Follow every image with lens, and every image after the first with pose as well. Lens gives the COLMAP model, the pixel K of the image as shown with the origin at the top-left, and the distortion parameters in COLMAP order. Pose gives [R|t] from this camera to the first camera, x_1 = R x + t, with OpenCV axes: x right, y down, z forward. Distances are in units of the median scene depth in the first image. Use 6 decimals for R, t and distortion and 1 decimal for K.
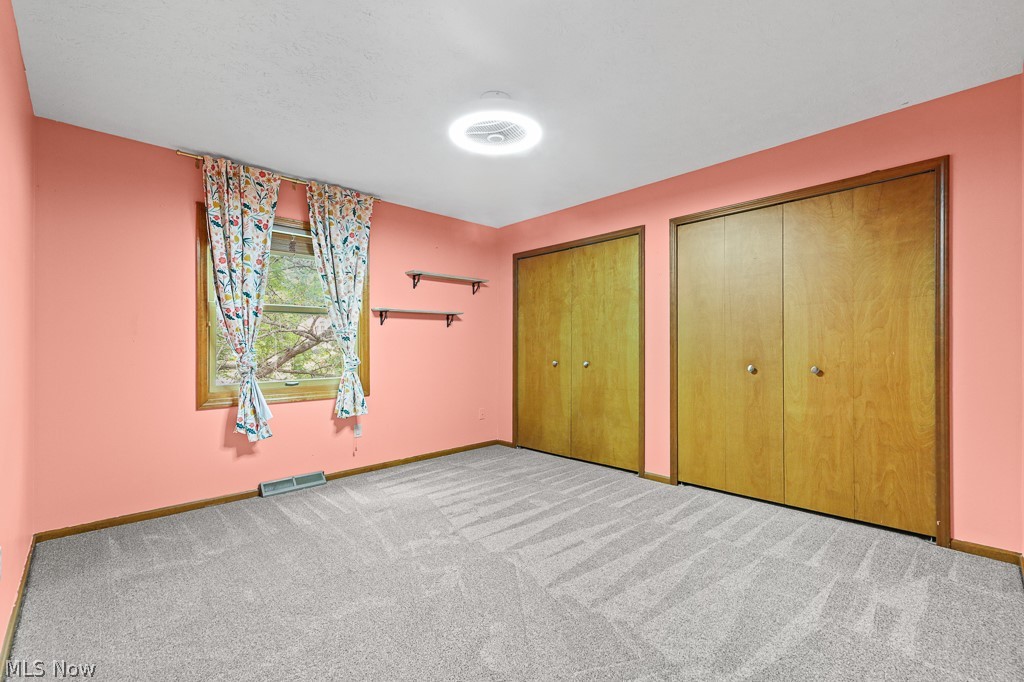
lens RADIAL K [[415.5, 0, 506.4], [0, 415.5, 342.8], [0, 0, 1]] dist [0.002081, -0.000949]
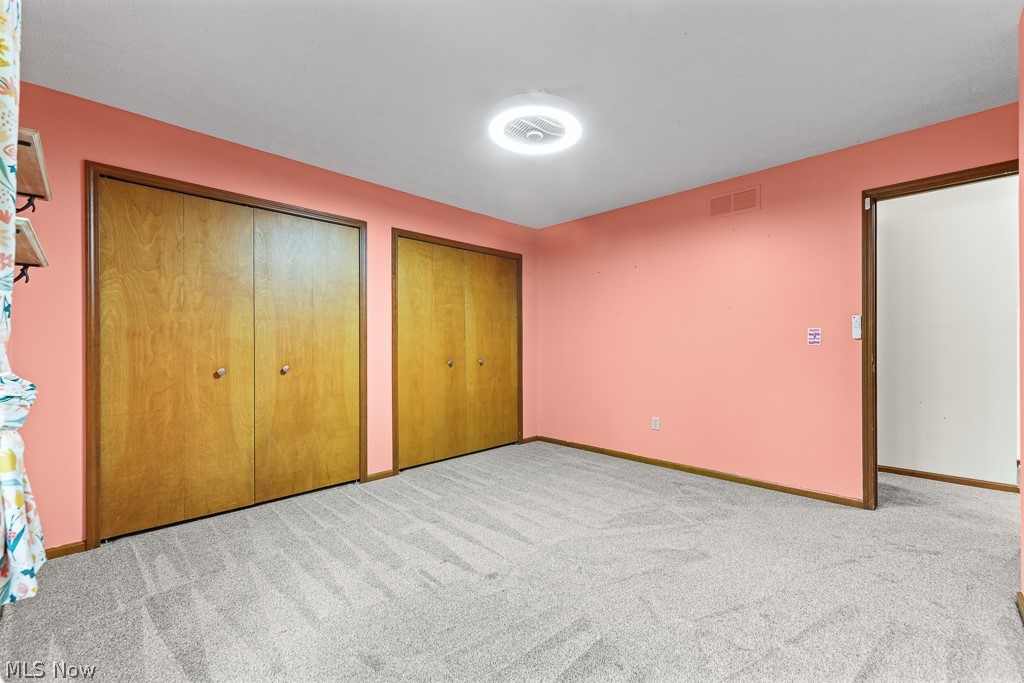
lens RADIAL K [[415.5, 0, 506.1], [0, 415.5, 347.6], [0, 0, 1]] dist [0.002081, -0.000949]
pose [[0.017605, 0.007710, 0.999815, -0.664692], [-0.002072, 0.999968, -0.007675, 0.018673], [-0.999843, -0.001936, 0.017621, 0.687037]]
